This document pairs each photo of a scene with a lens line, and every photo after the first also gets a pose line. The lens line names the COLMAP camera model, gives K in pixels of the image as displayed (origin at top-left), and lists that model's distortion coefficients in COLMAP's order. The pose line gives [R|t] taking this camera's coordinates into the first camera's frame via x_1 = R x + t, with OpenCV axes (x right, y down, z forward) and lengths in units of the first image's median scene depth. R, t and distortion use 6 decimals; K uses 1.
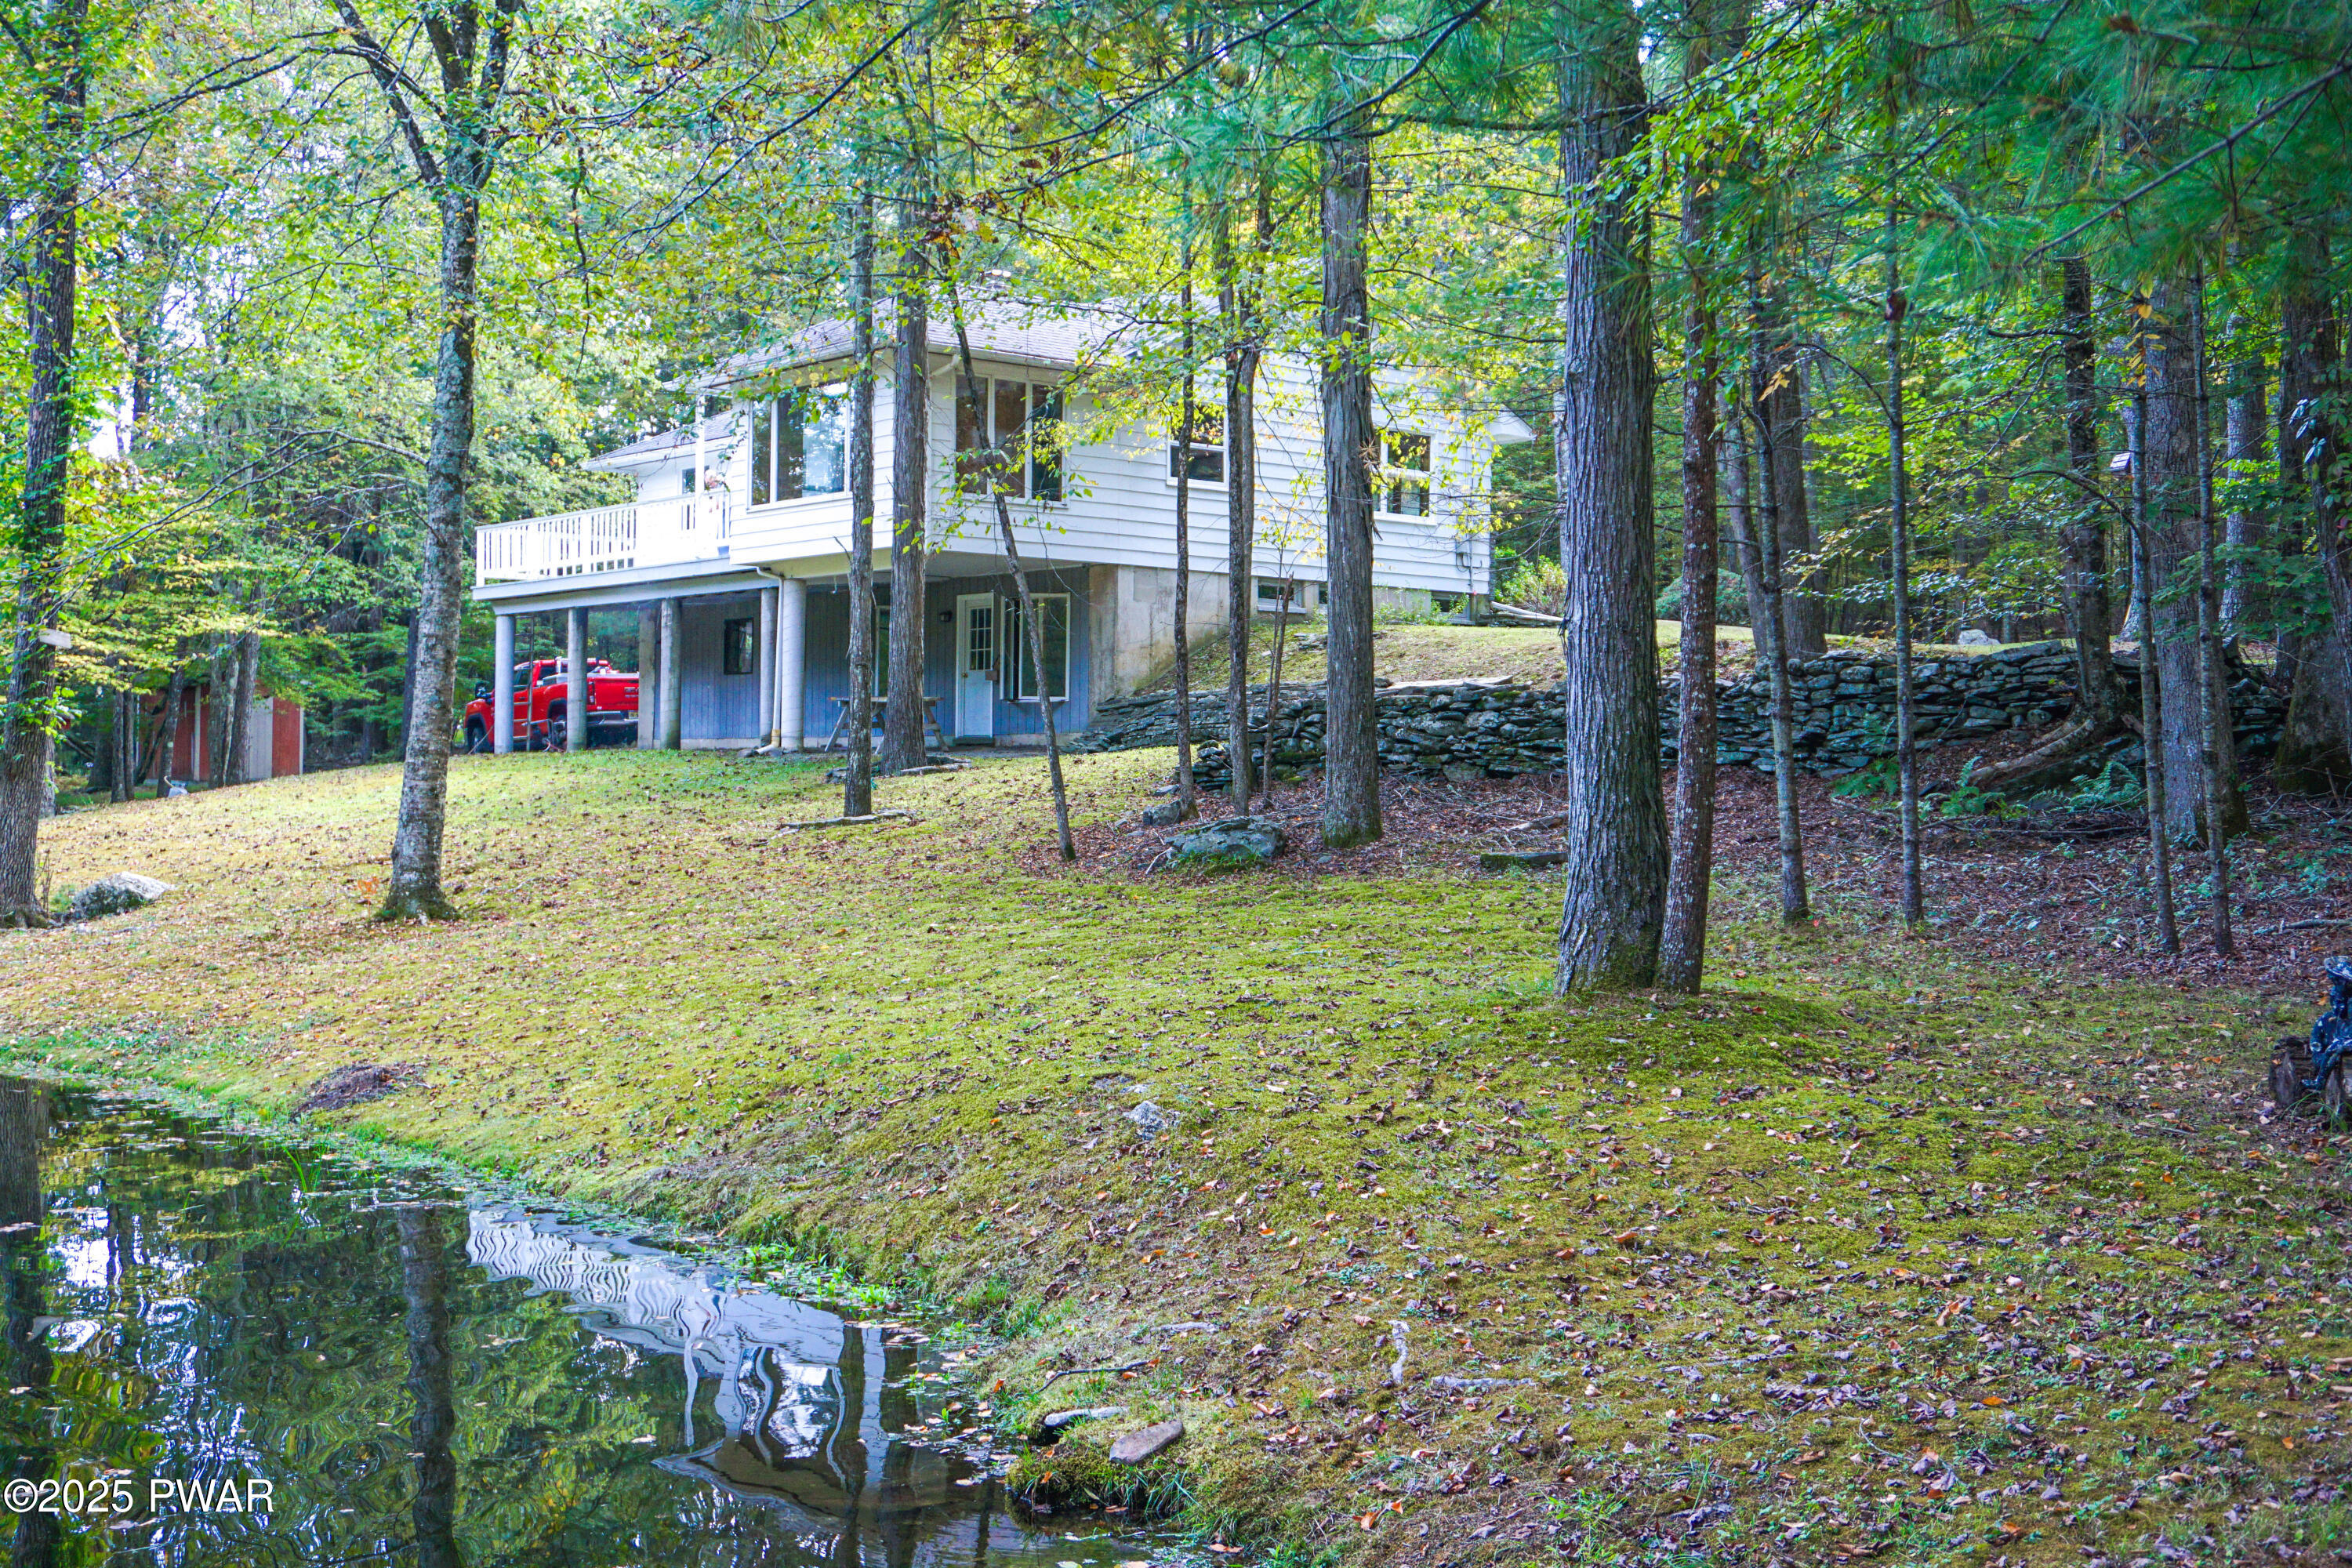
lens RADIAL K [[2505.9, 0, 1176.0], [0, 2505.9, 784.0], [0, 0, 1]] dist [-0.008787, -0.013906]
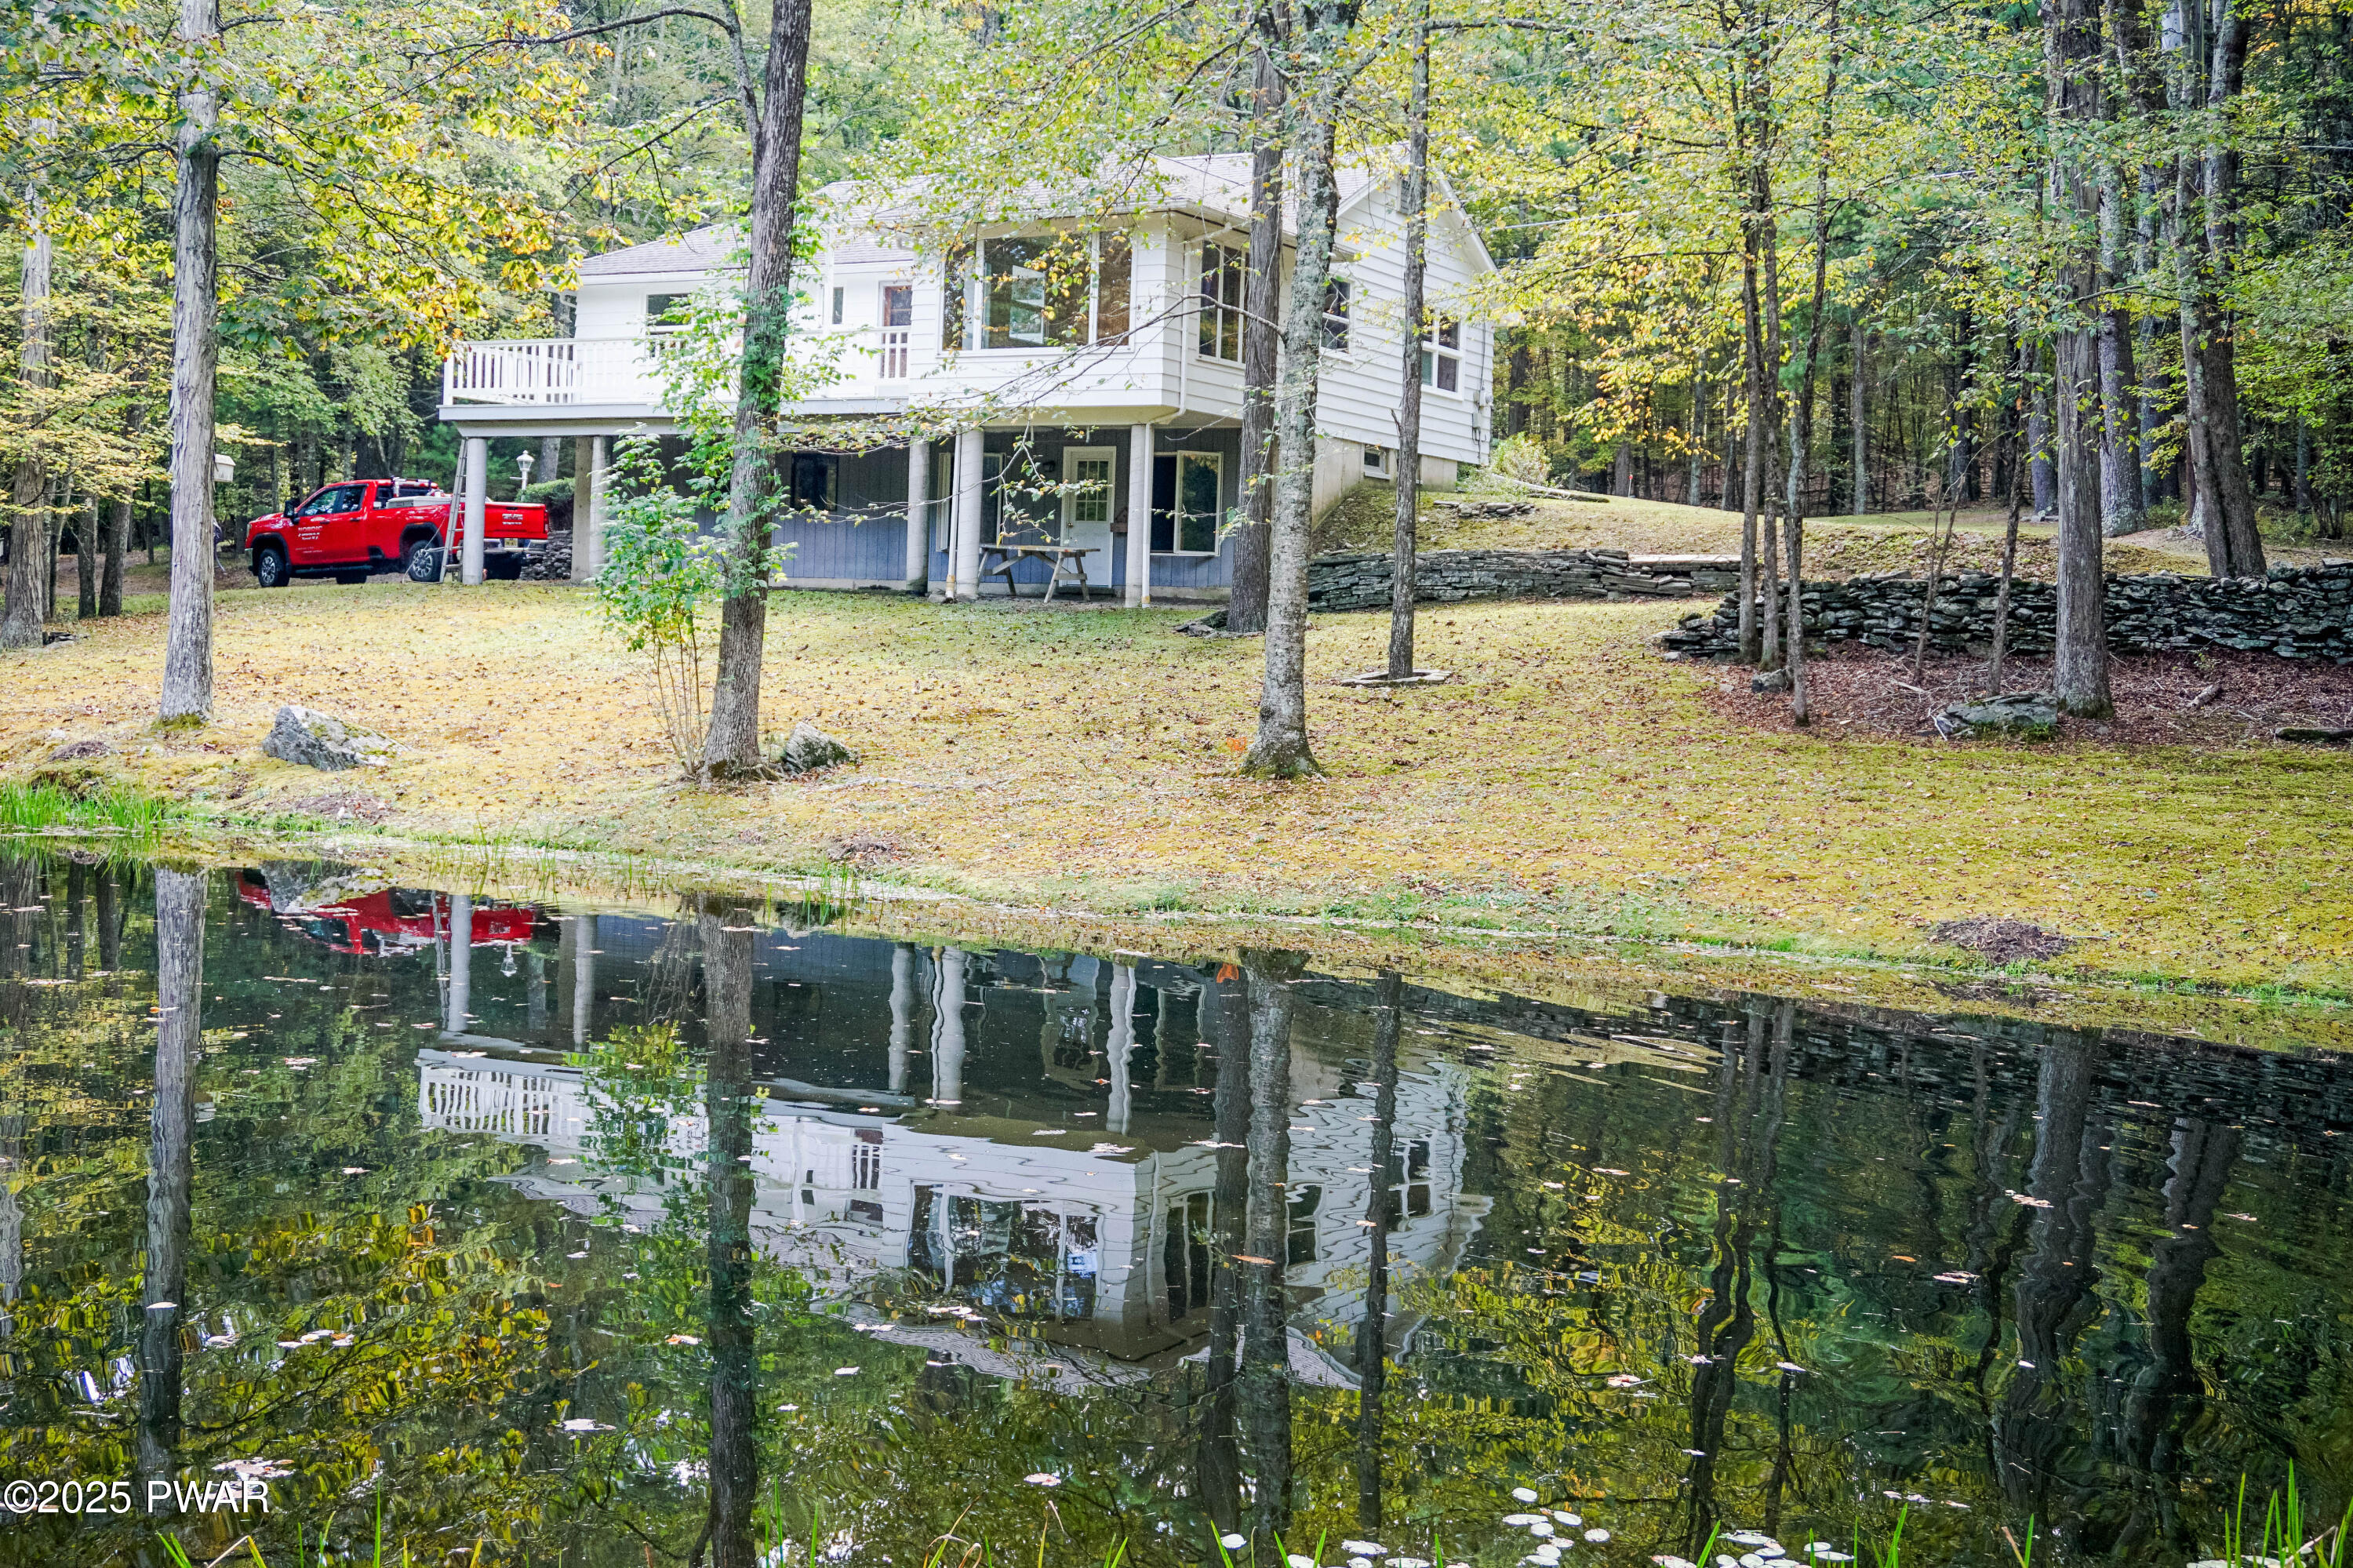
lens RADIAL K [[2507.0, 0, 1176.5], [0, 2507.0, 784.0], [0, 0, 1]] dist [-0.008787, -0.013906]
pose [[0.944158, 0.003008, 0.329481, -0.483951], [-0.024907, 0.997749, 0.062265, -0.004297], [-0.328551, -0.066995, 0.942107, 0.030597]]
